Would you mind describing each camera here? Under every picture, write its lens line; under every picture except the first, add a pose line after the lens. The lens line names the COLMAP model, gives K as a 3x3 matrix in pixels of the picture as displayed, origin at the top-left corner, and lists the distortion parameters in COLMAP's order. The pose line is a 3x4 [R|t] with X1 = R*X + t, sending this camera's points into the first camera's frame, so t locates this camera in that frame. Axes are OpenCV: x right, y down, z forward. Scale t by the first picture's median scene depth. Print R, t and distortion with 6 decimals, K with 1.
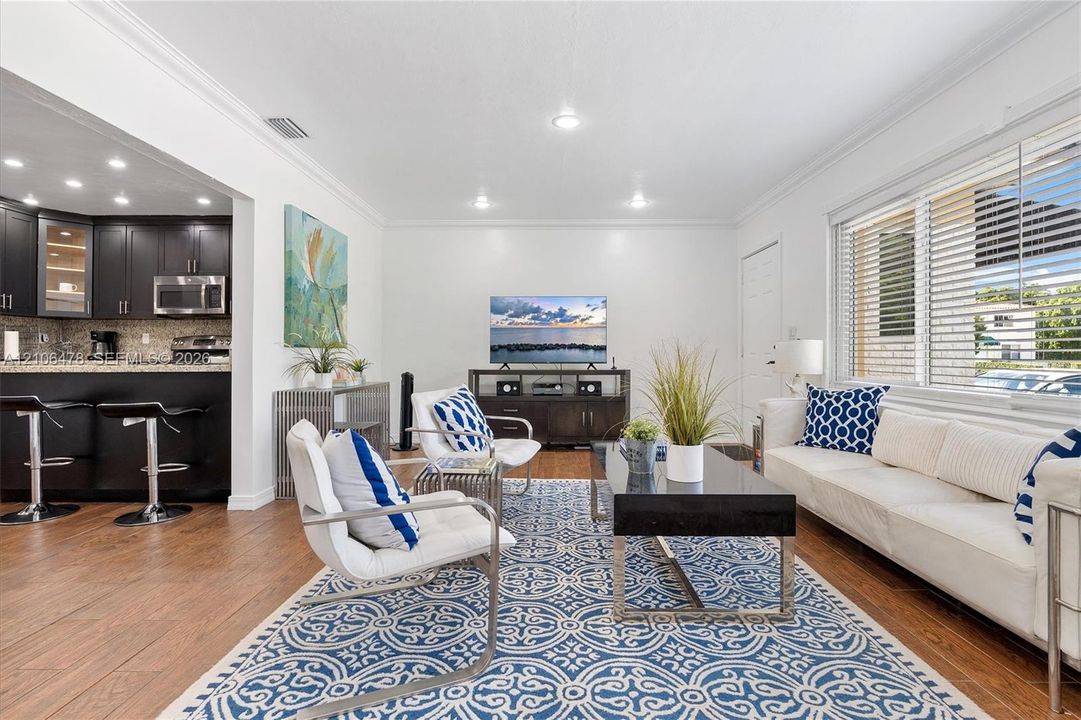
lens RADIAL K [[490.0, 0, 540.7], [0, 490.0, 359.1], [0, 0, 1]] dist [-0.008358, -0.000459]
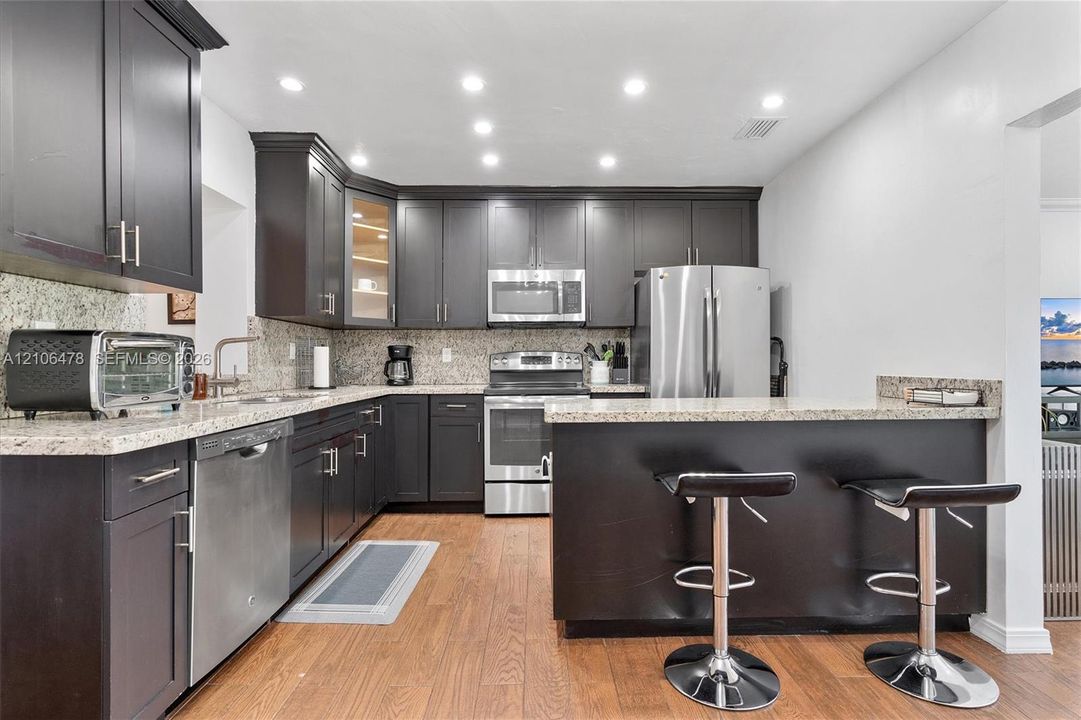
lens RADIAL K [[519.2, 0, 549.9], [0, 519.2, 366.4], [0, 0, 1]] dist [-0.001089, -0.000781]
pose [[0.999730, -0.004165, 0.022862, -0.726015], [0.004216, 0.999989, -0.002171, -0.024588], [-0.022852, 0.002267, 0.999736, 0.226534]]
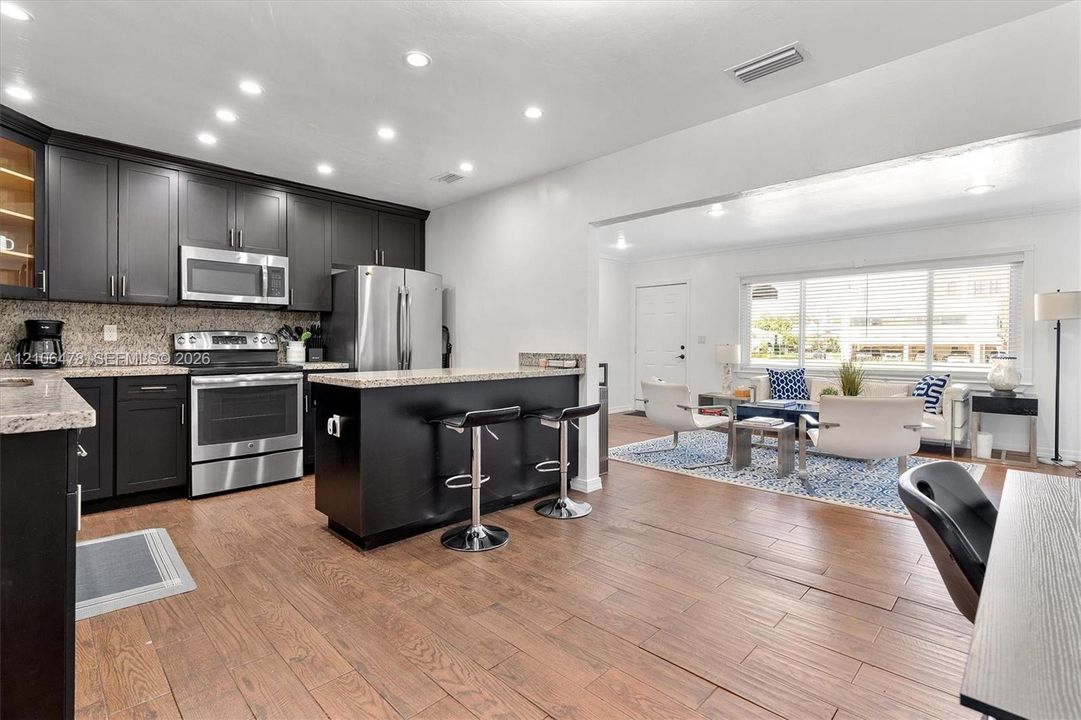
lens RADIAL K [[490.0, 0, 536.3], [0, 490.0, 356.9], [0, 0, 1]] dist [-0.008358, -0.000459]
pose [[0.712336, -0.015540, 0.701667, -0.930764], [0.002414, 0.999803, 0.019692, -0.023659], [-0.701835, -0.012333, 0.712233, 0.149564]]
